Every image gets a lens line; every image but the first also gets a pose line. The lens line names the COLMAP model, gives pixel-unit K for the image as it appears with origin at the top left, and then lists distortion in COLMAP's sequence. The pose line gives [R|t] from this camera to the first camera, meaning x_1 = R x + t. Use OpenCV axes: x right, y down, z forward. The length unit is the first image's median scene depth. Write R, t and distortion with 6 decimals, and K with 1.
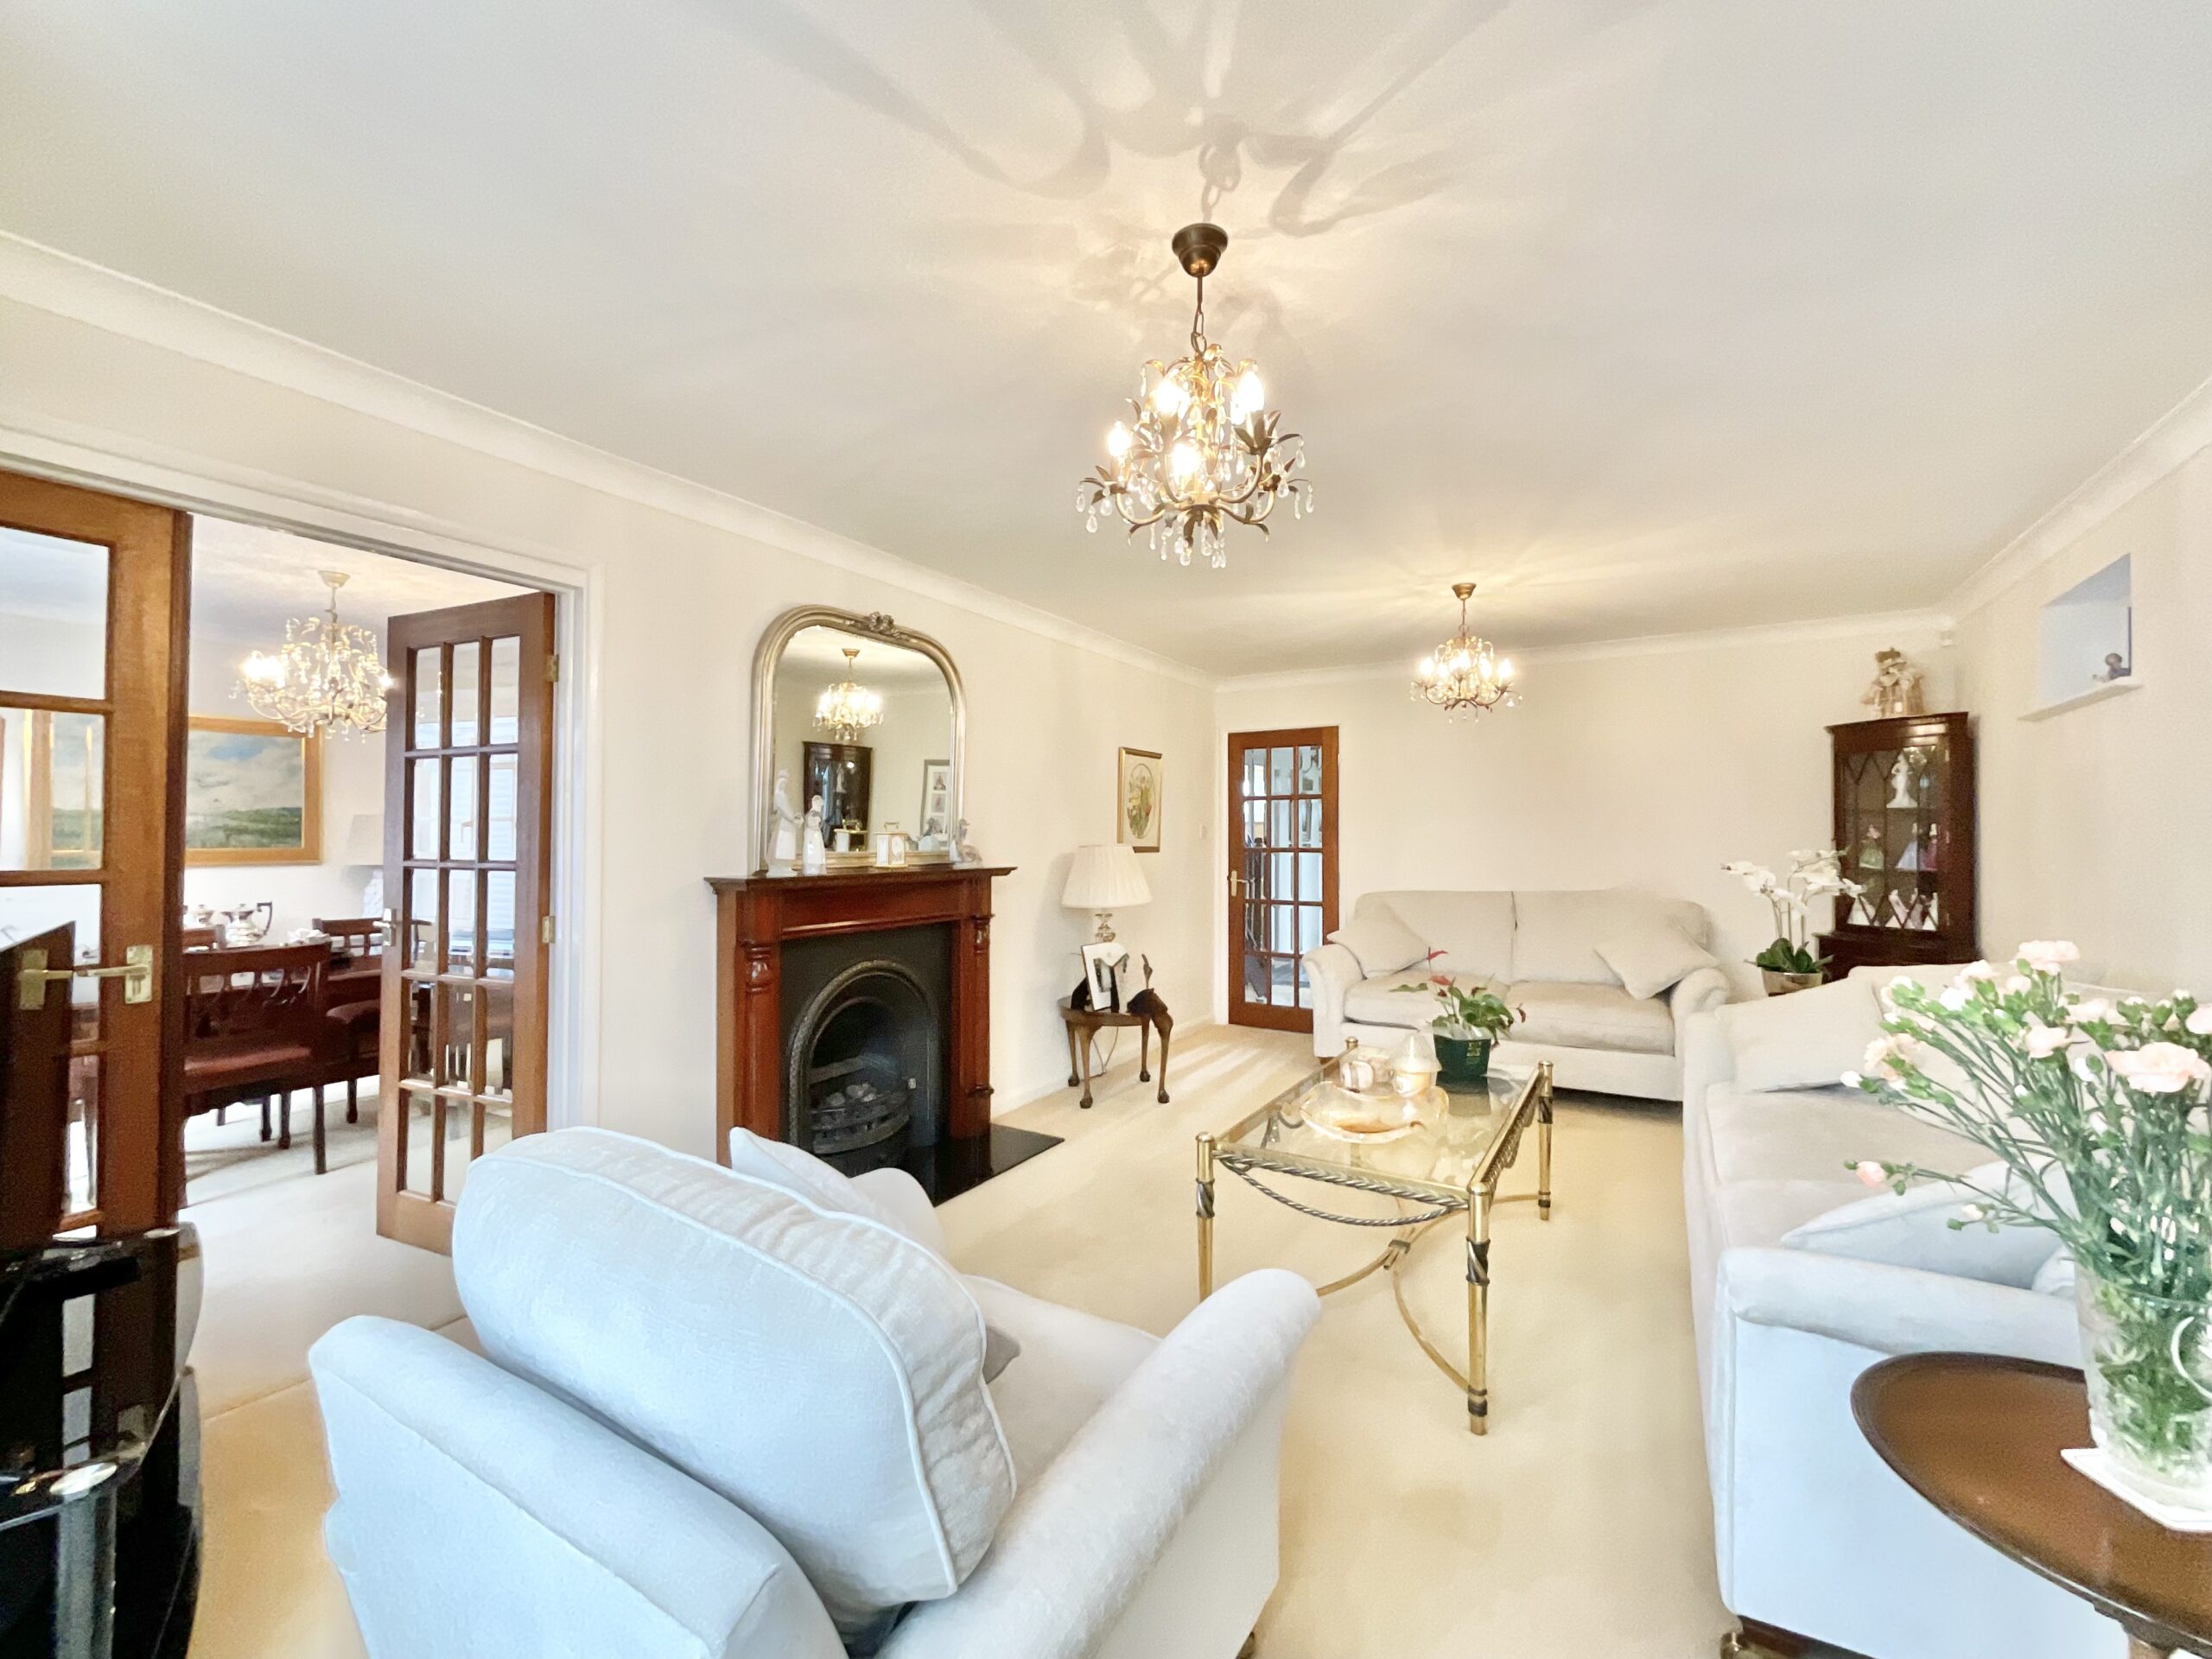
lens RADIAL K [[902.5, 0, 1103.0], [0, 902.5, 826.9], [0, 0, 1]] dist [-0.000158, 0.000510]
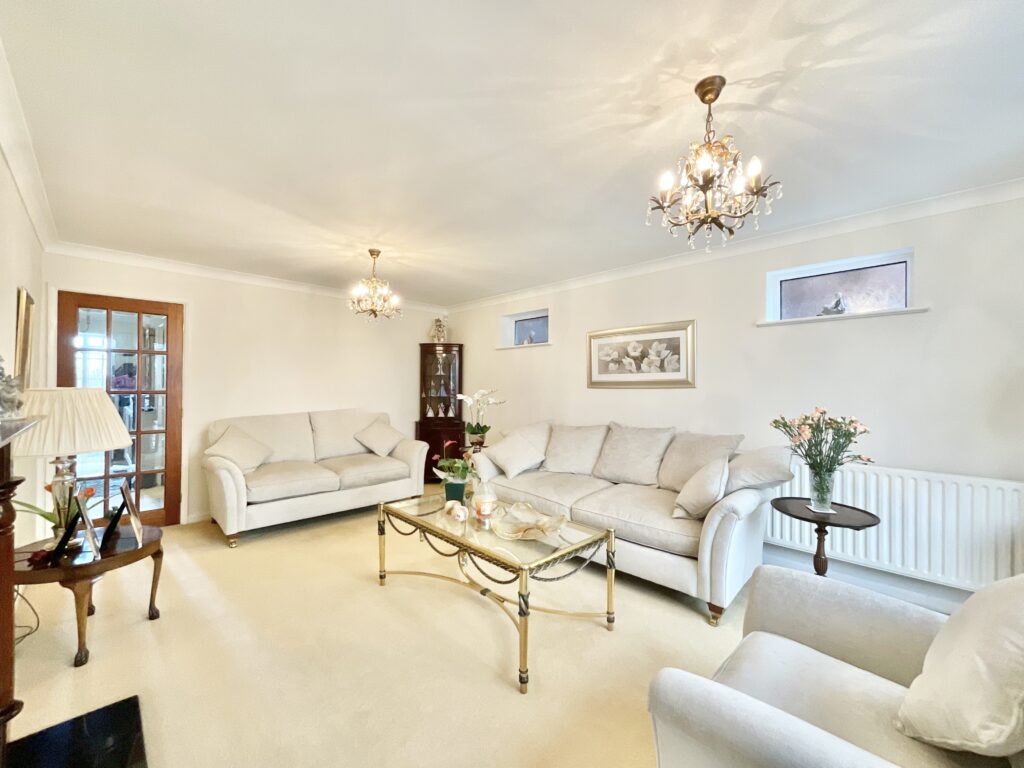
lens RADIAL K [[417.8, 0, 510.6], [0, 417.8, 382.8], [0, 0, 1]] dist [-0.000158, 0.000510]
pose [[0.241710, 0.009430, 0.970303, -0.374968], [-0.019490, 0.999798, -0.004861, 0.006931], [-0.970153, -0.017736, 0.241845, 0.507041]]
